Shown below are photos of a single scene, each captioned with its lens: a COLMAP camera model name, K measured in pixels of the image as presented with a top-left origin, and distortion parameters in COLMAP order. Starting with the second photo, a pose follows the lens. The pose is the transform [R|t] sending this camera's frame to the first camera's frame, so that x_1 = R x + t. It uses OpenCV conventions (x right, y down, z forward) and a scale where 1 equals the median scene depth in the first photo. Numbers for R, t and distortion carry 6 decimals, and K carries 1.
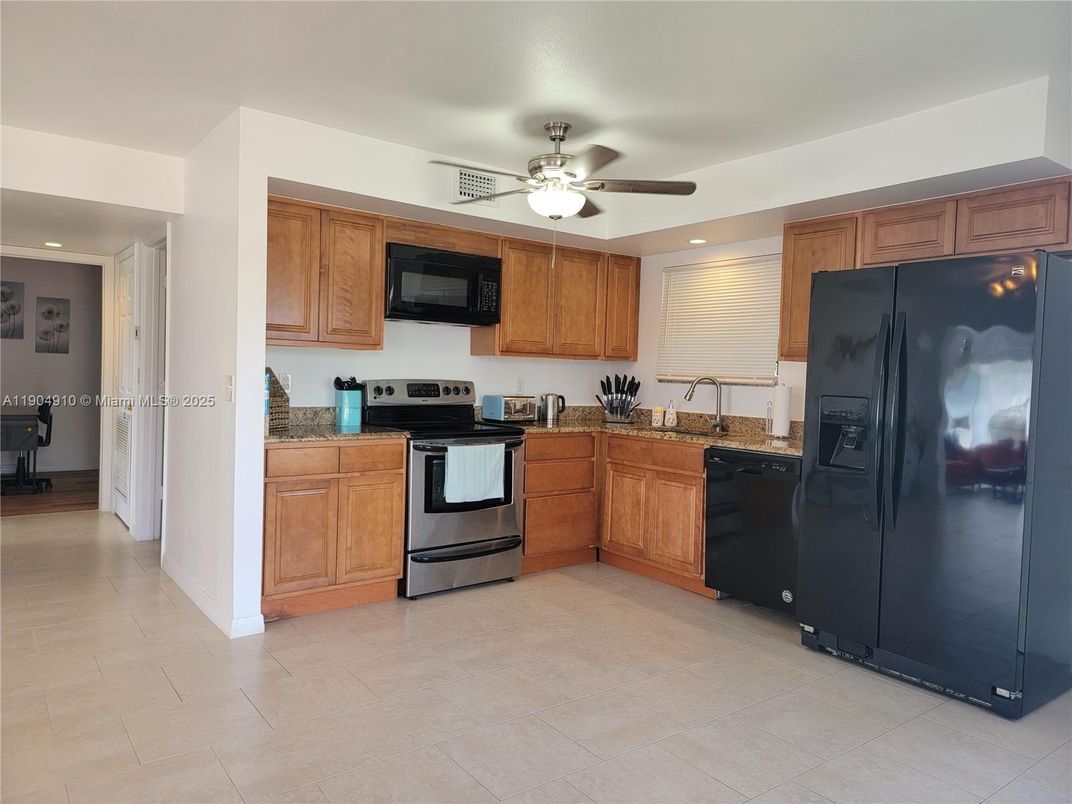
lens RADIAL K [[746.4, 0, 532.8], [0, 746.4, 398.3], [0, 0, 1]] dist [0.048143, -0.002492]
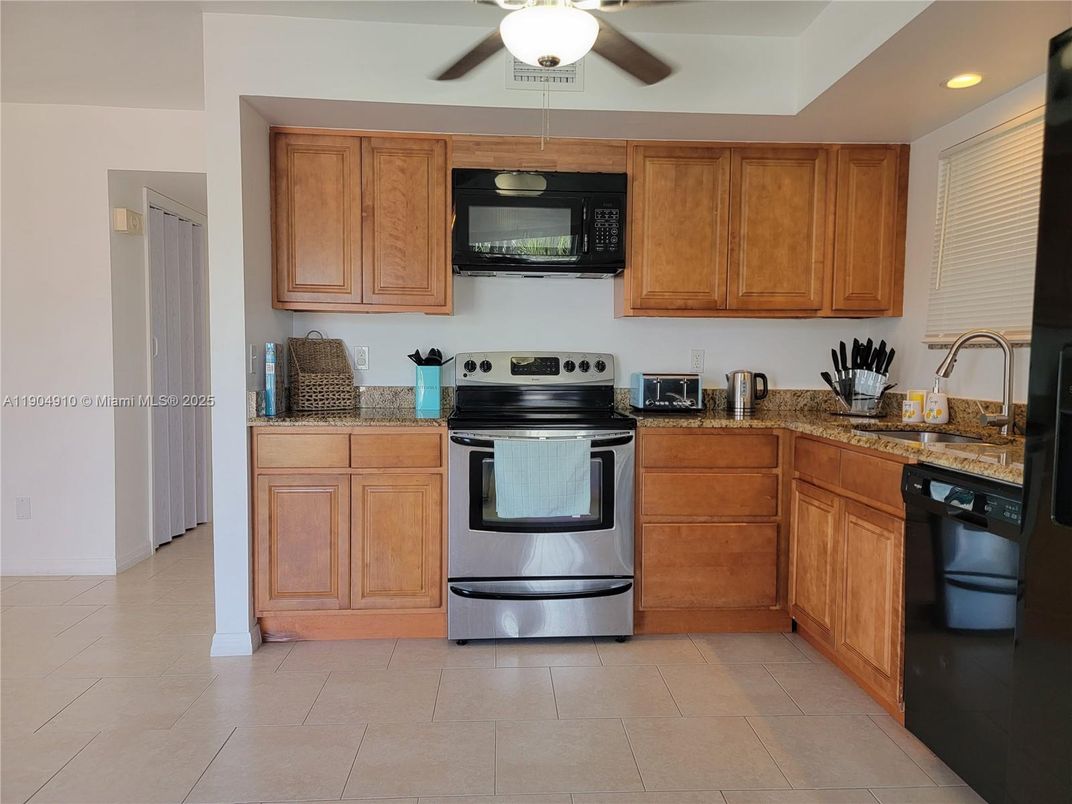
lens RADIAL K [[746.4, 0, 535.3], [0, 746.4, 403.4], [0, 0, 1]] dist [0.048143, -0.002492]
pose [[0.831654, 0.012808, -0.555147, 0.286961], [-0.004712, 0.999861, 0.016009, 0.015842], [0.555275, -0.010699, 0.831598, 0.389933]]
